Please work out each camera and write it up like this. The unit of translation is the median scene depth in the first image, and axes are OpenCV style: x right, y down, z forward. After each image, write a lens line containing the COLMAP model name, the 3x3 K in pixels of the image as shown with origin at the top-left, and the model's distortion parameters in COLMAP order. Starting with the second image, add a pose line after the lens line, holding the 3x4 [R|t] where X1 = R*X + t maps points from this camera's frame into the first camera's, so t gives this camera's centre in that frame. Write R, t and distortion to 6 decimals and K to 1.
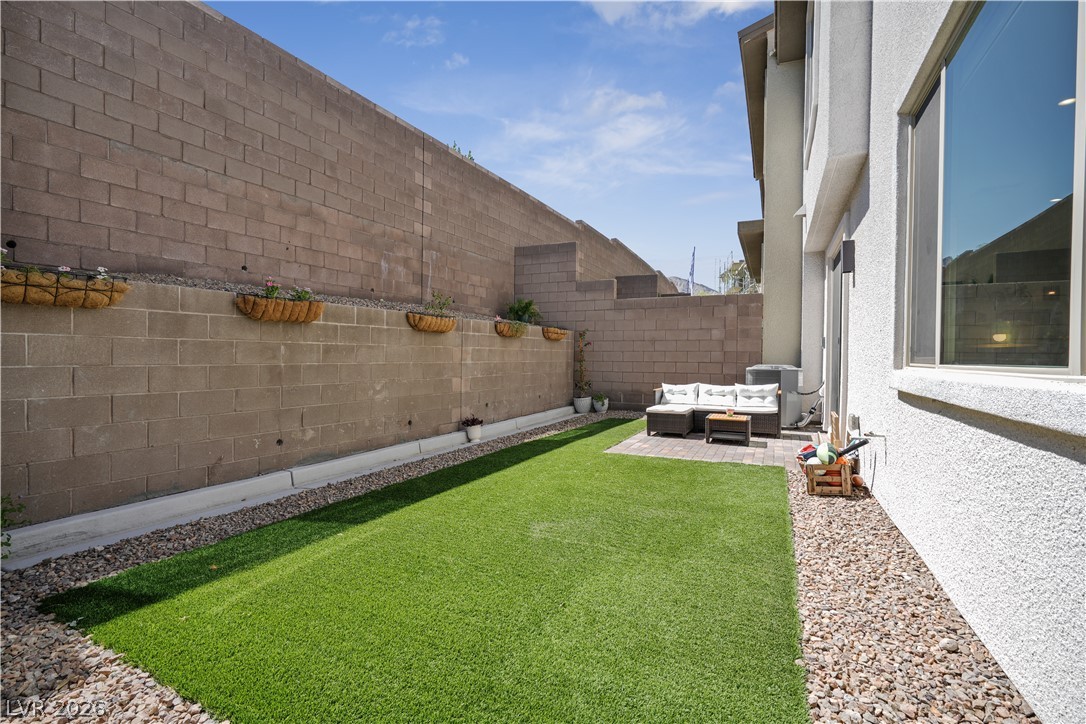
lens RADIAL K [[498.9, 0, 548.2], [0, 498.9, 361.2], [0, 0, 1]] dist [-0.007249, 0.003406]
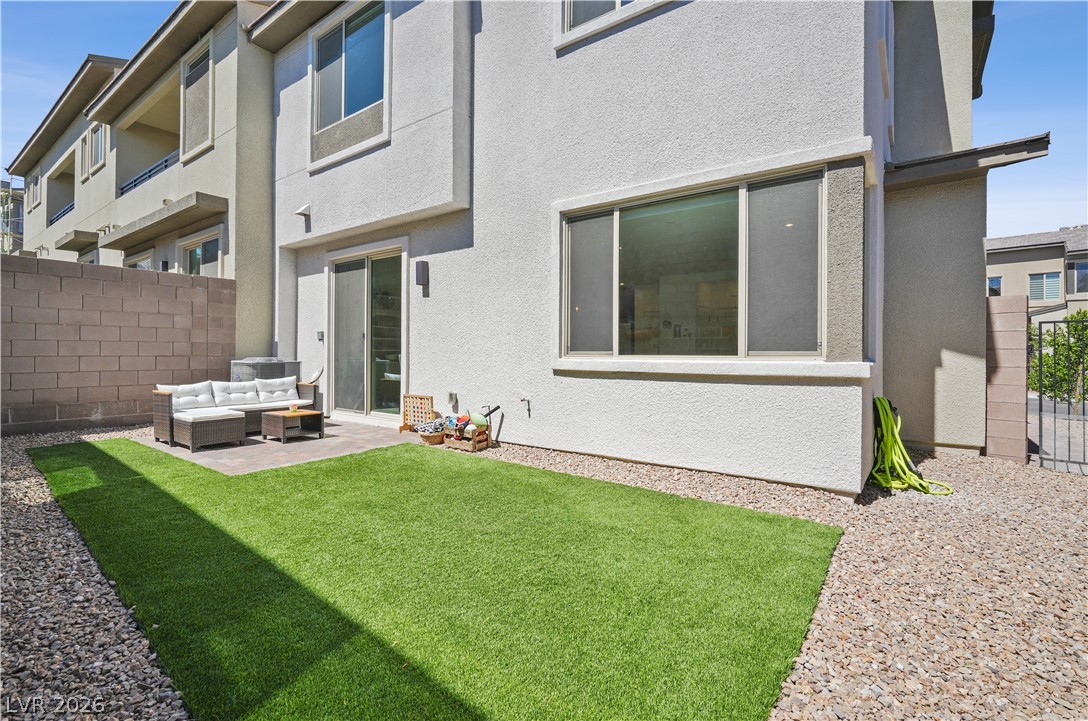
lens RADIAL K [[499.8, 0, 551.3], [0, 499.8, 353.6], [0, 0, 1]] dist [-0.007249, 0.003406]
pose [[0.182508, -0.011904, 0.983132, -0.385725], [0.003983, 0.999927, 0.011367, -0.008479], [-0.983196, 0.001841, 0.182542, 0.265634]]
